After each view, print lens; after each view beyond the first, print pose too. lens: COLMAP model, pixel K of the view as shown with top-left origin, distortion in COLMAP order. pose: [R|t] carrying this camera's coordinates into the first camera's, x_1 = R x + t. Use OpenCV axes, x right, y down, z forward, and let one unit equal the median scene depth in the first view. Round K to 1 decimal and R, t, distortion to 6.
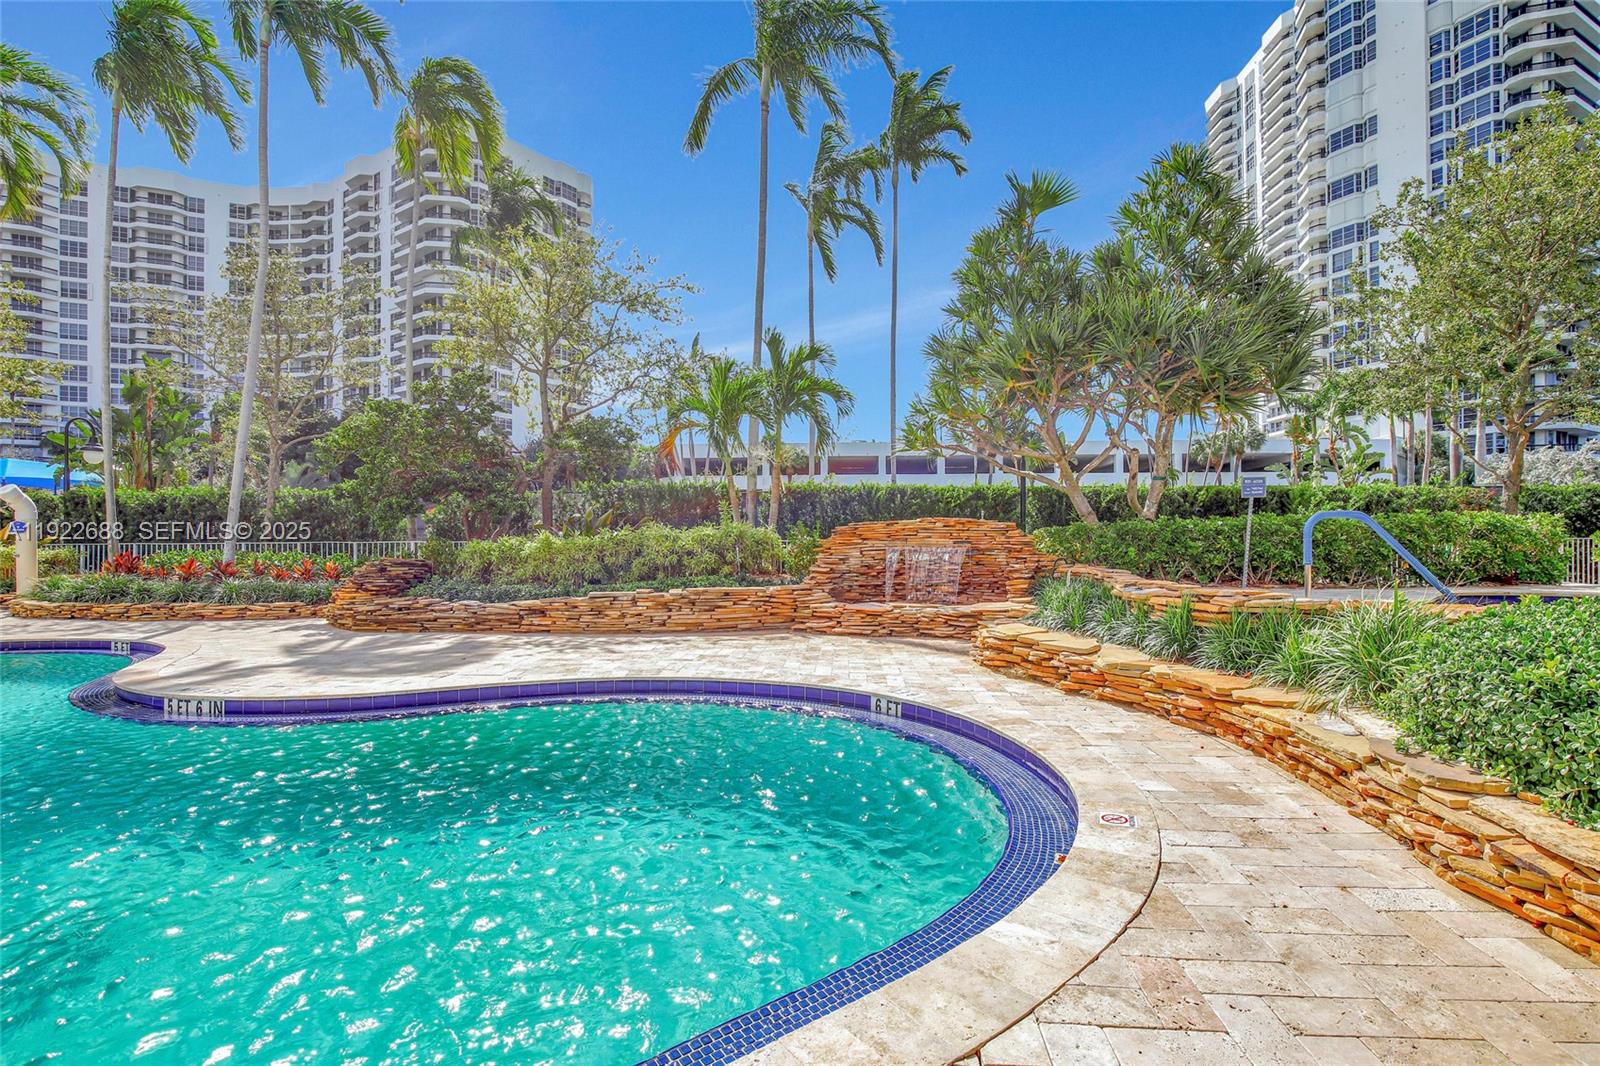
lens RADIAL K [[738.7, 0, 799.4], [0, 738.7, 536.3], [0, 0, 1]] dist [-0.015008, 0.000009]
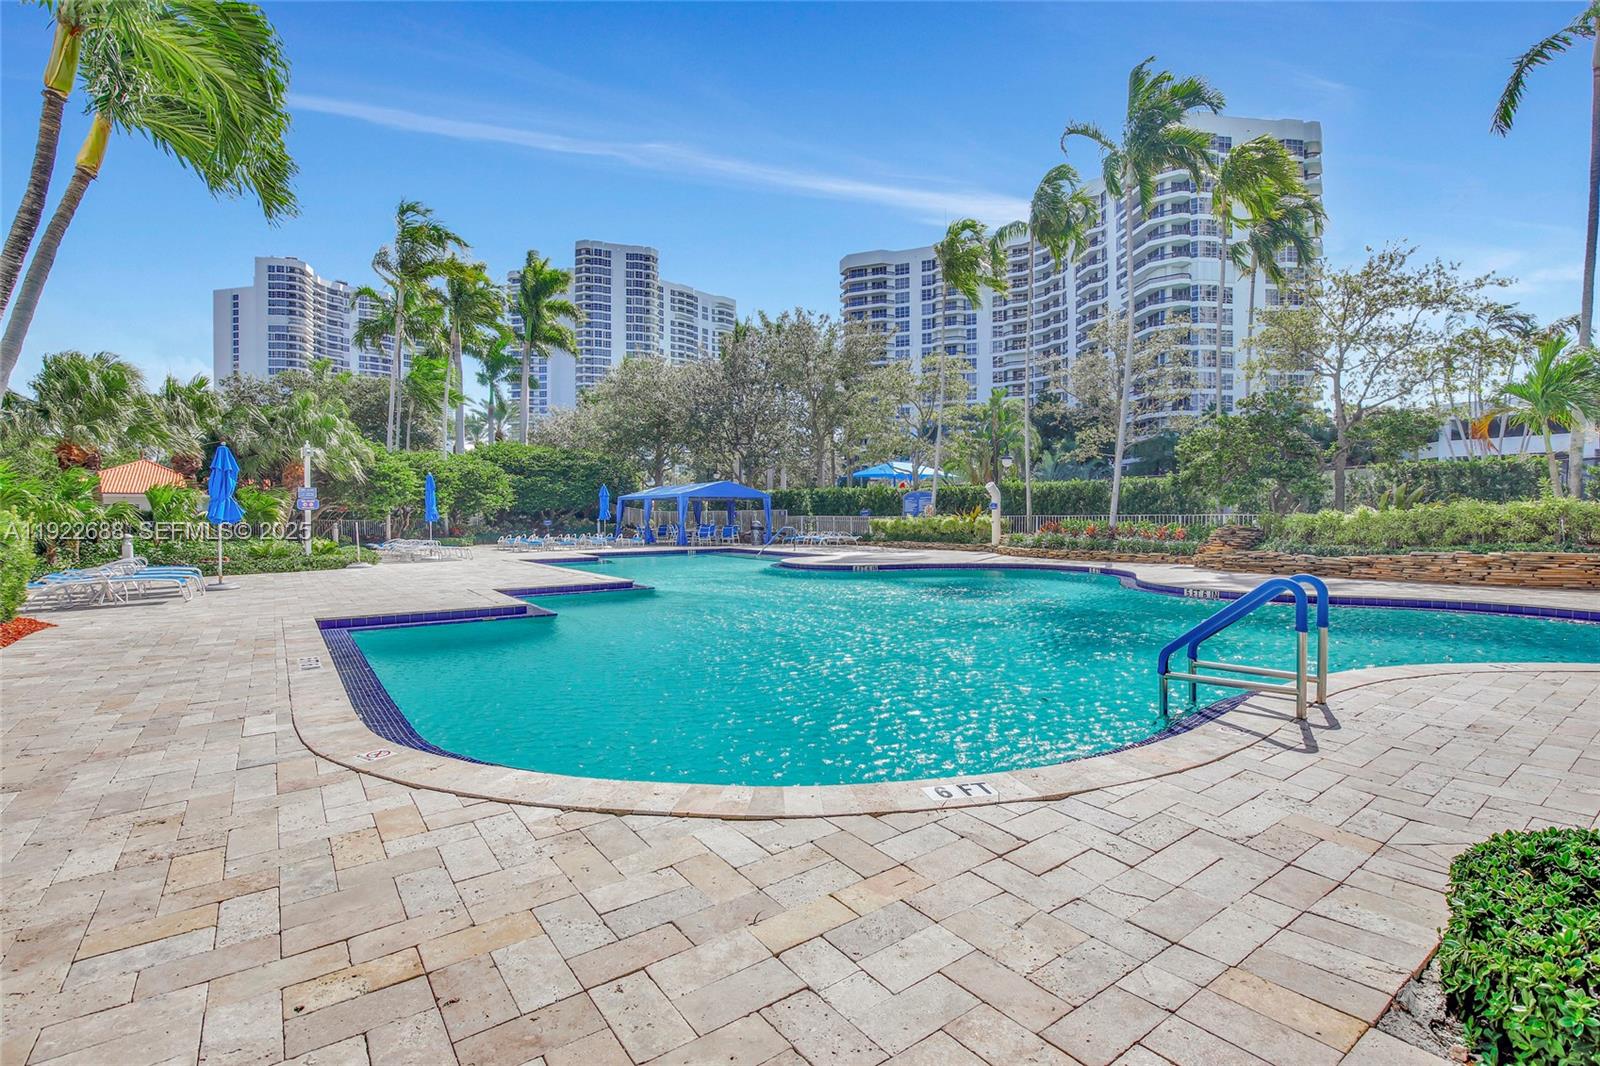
lens RADIAL K [[738.7, 0, 813.9], [0, 738.7, 536.4], [0, 0, 1]] dist [-0.015008, 0.000009]
pose [[0.655822, 0.022554, -0.754579, 0.005391], [0.004043, 0.999434, 0.033386, -0.000611], [0.754905, -0.024946, 0.655359, -0.581066]]
